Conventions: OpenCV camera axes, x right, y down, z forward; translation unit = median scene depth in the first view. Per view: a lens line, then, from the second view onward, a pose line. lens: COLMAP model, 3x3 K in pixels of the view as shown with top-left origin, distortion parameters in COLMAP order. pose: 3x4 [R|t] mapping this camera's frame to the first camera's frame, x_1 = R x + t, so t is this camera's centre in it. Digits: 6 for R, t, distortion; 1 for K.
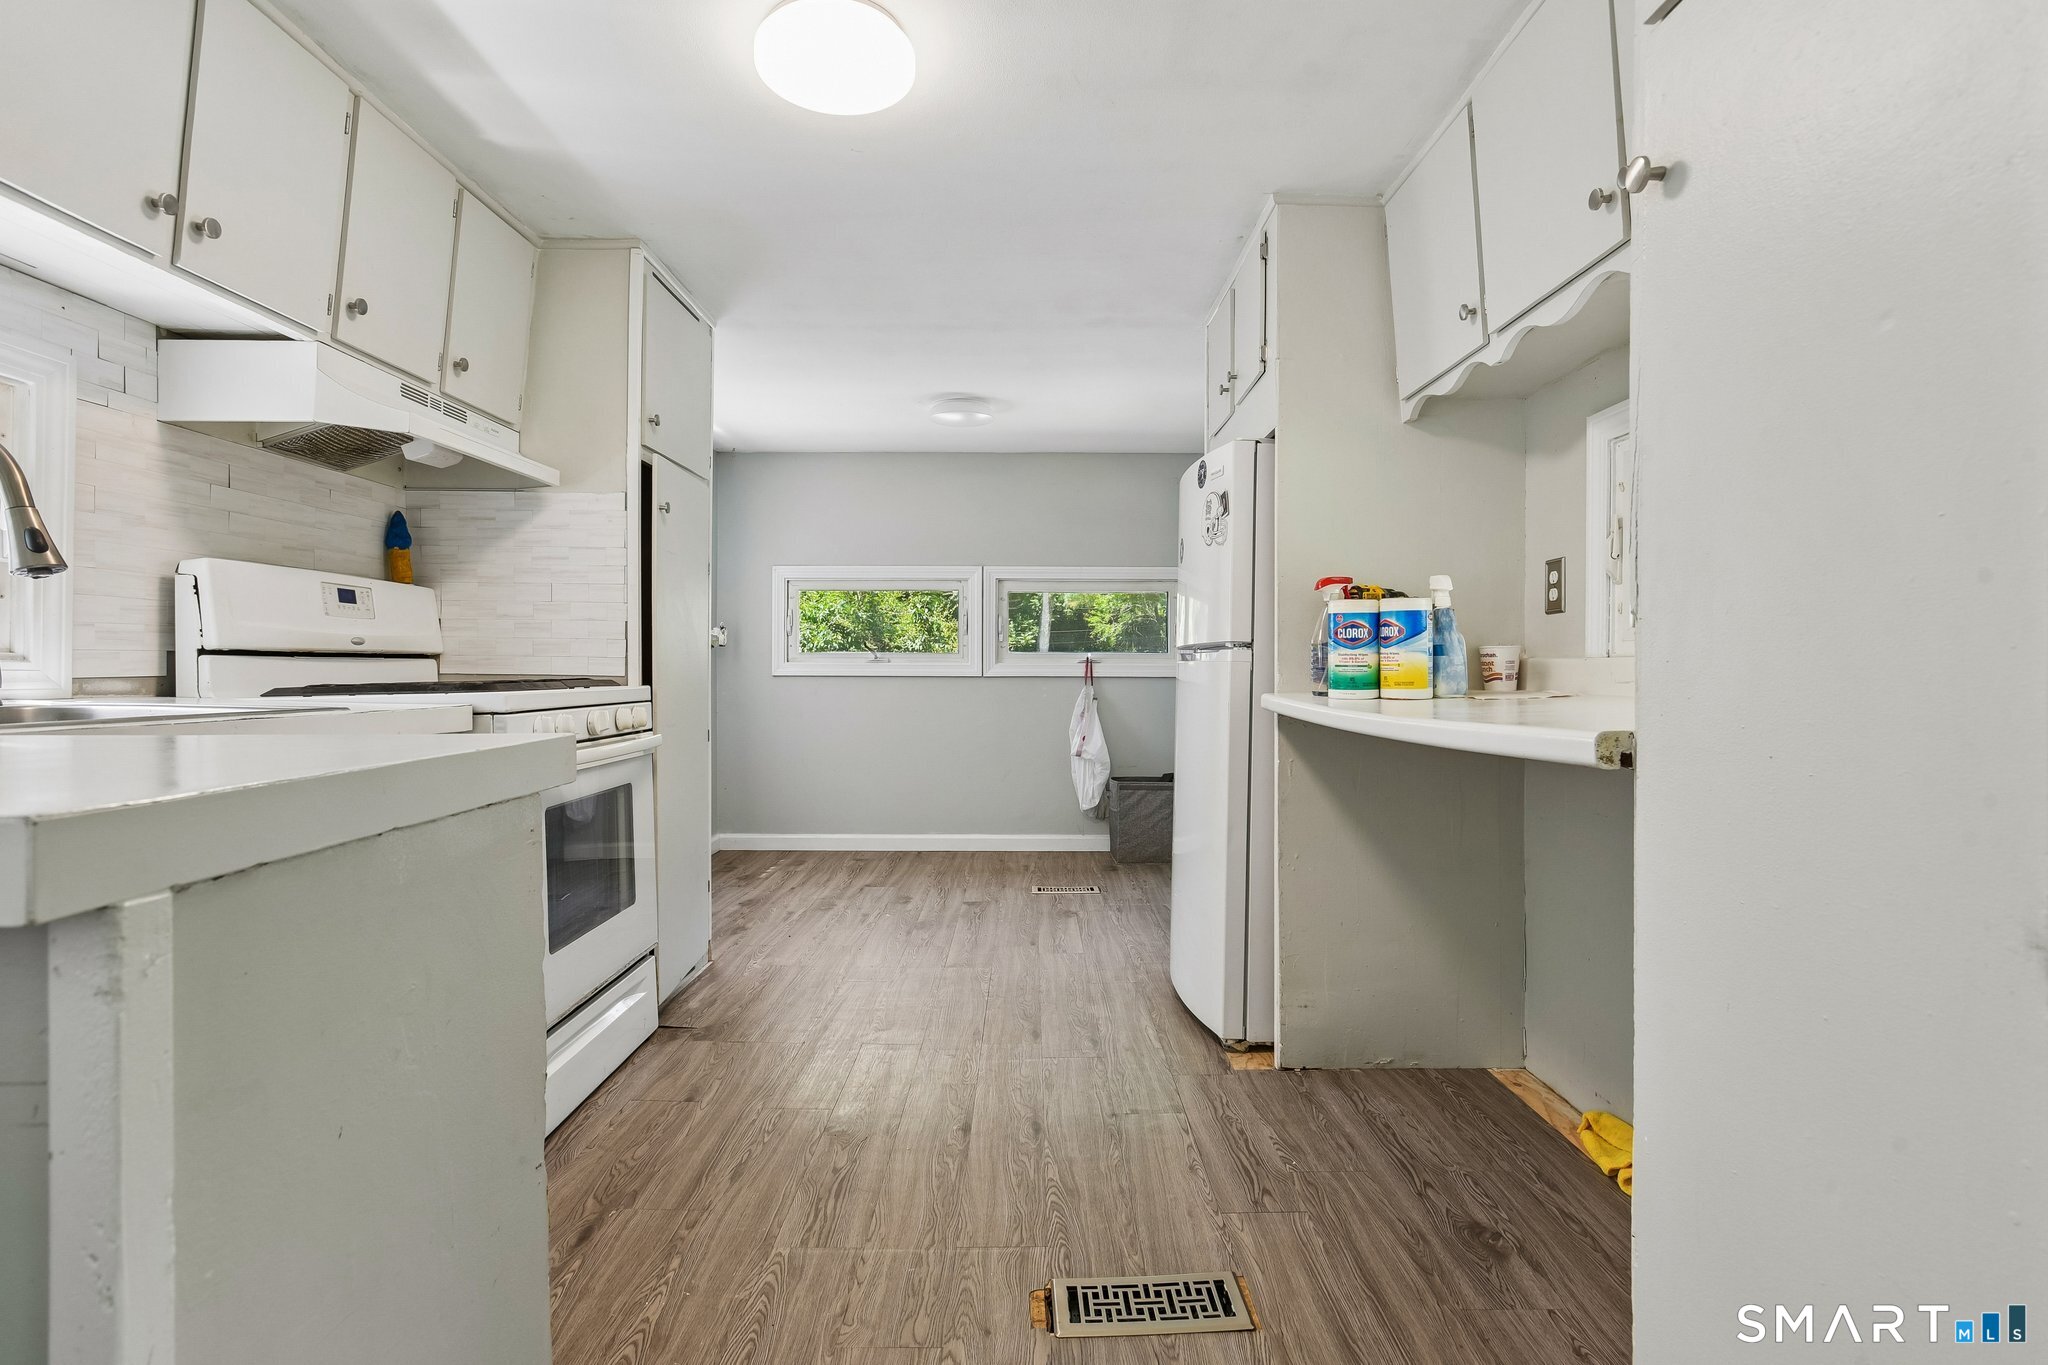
lens RADIAL K [[1021.0, 0, 1022.2], [0, 1021.0, 671.7], [0, 0, 1]] dist [-0.028348, 0.022770]
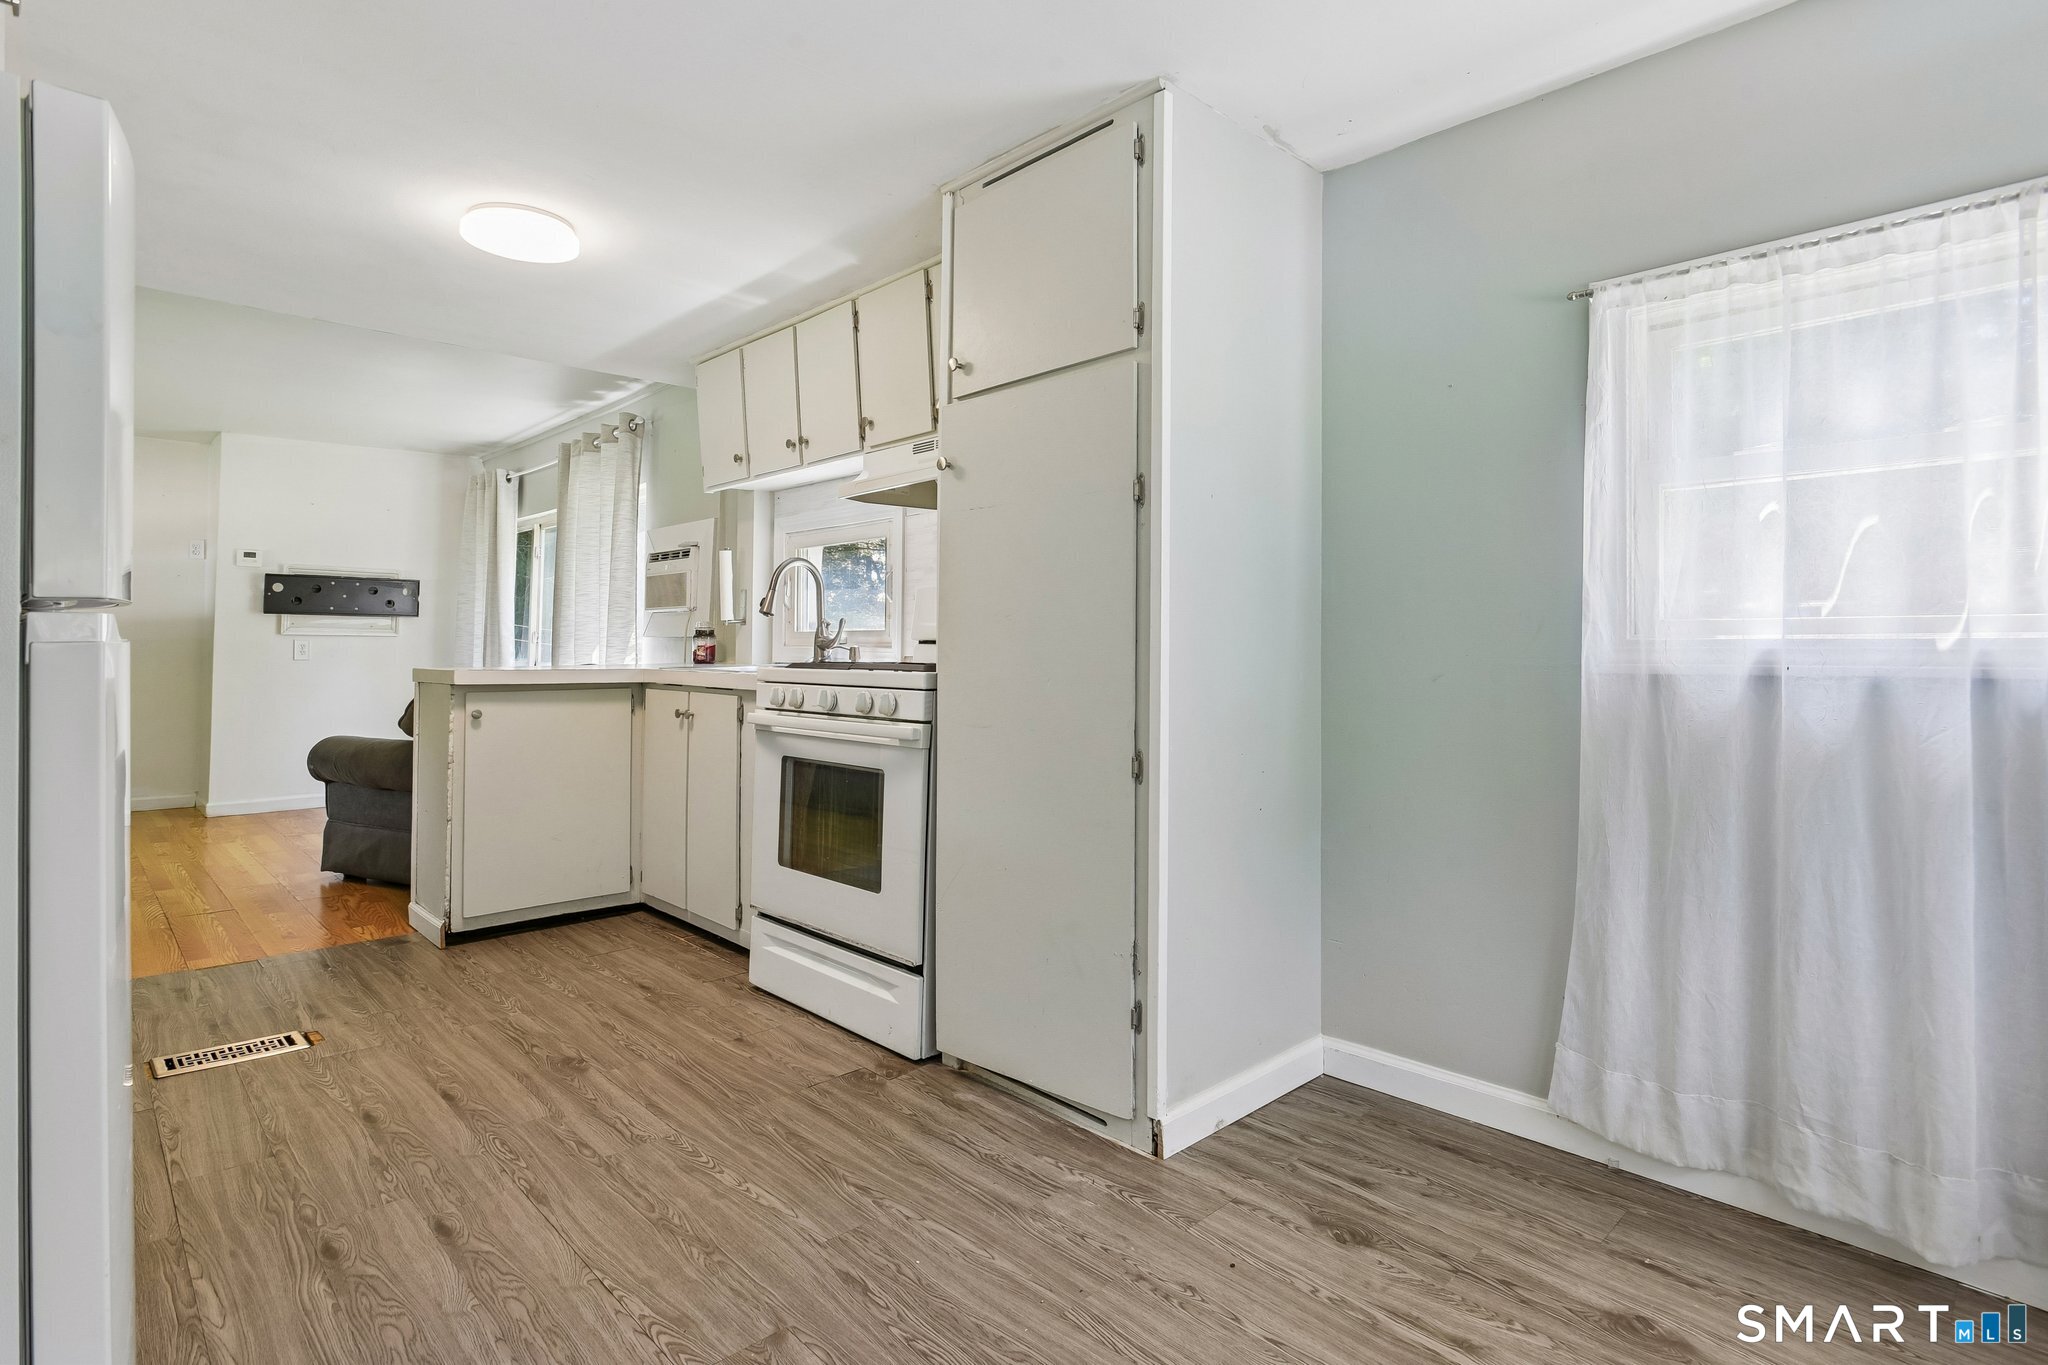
lens RADIAL K [[1032.3, 0, 1021.2], [0, 1032.3, 603.2], [0, 0, 1]] dist [-0.041432, 0.023950]
pose [[-0.717881, -0.031728, -0.695443, 0.207931], [-0.004636, 0.999157, -0.040798, -0.010725], [0.696151, -0.026064, -0.717422, 1.722600]]
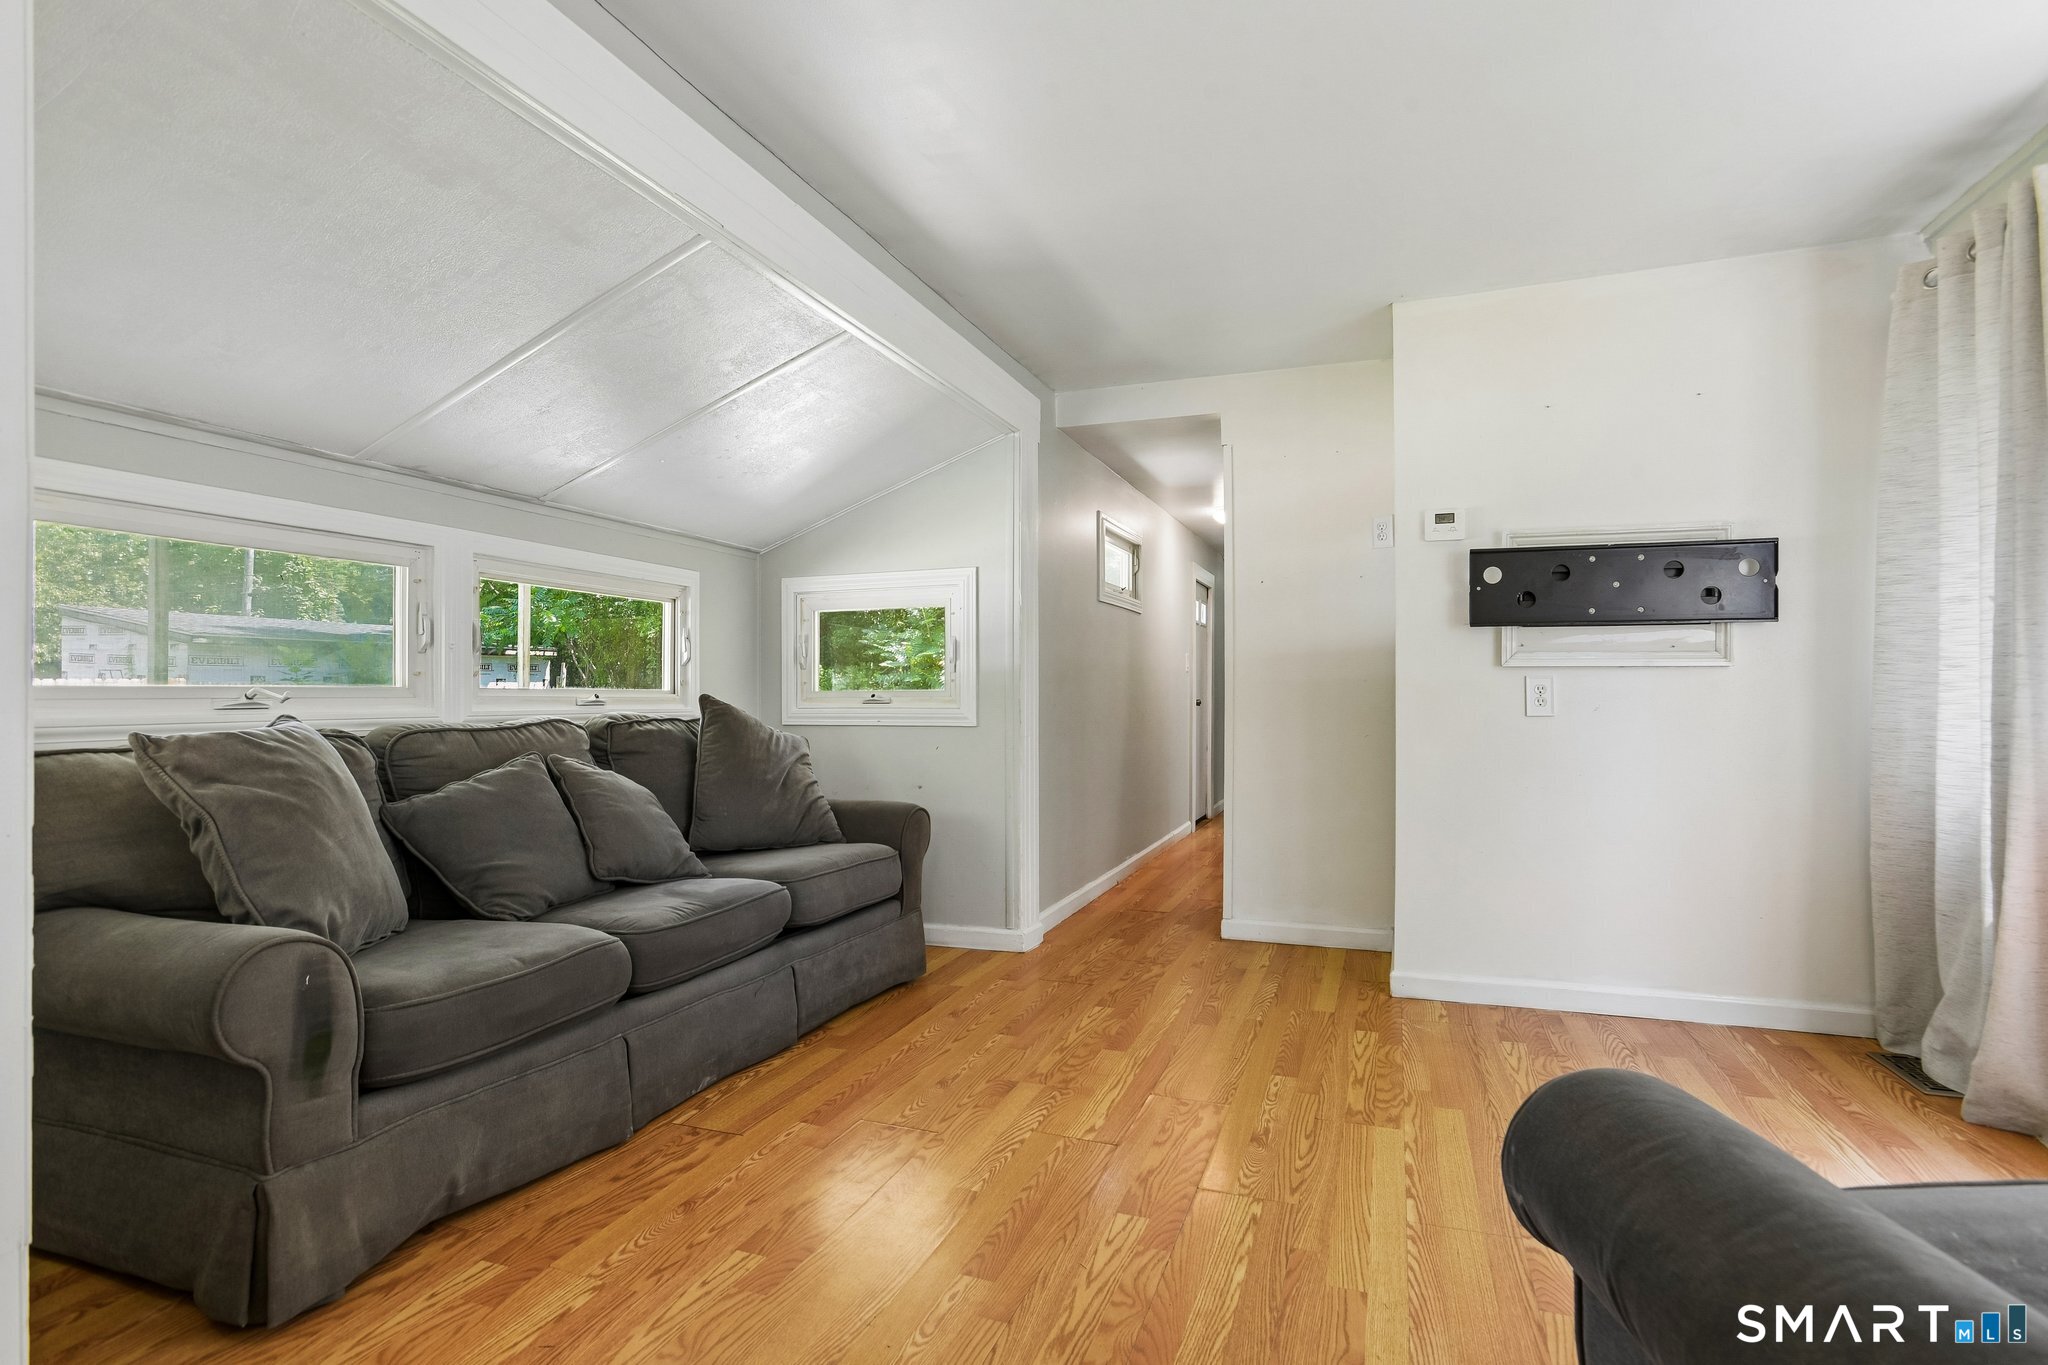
lens RADIAL K [[1019.6, 0, 1030.2], [0, 1019.6, 687.0], [0, 0, 1]] dist [-0.080303, 0.049873]
pose [[-0.942943, 0.002605, 0.332944, -0.062413], [0.002470, 0.999997, -0.000829, -0.002535], [-0.332945, 0.000041, -0.942946, 0.194394]]
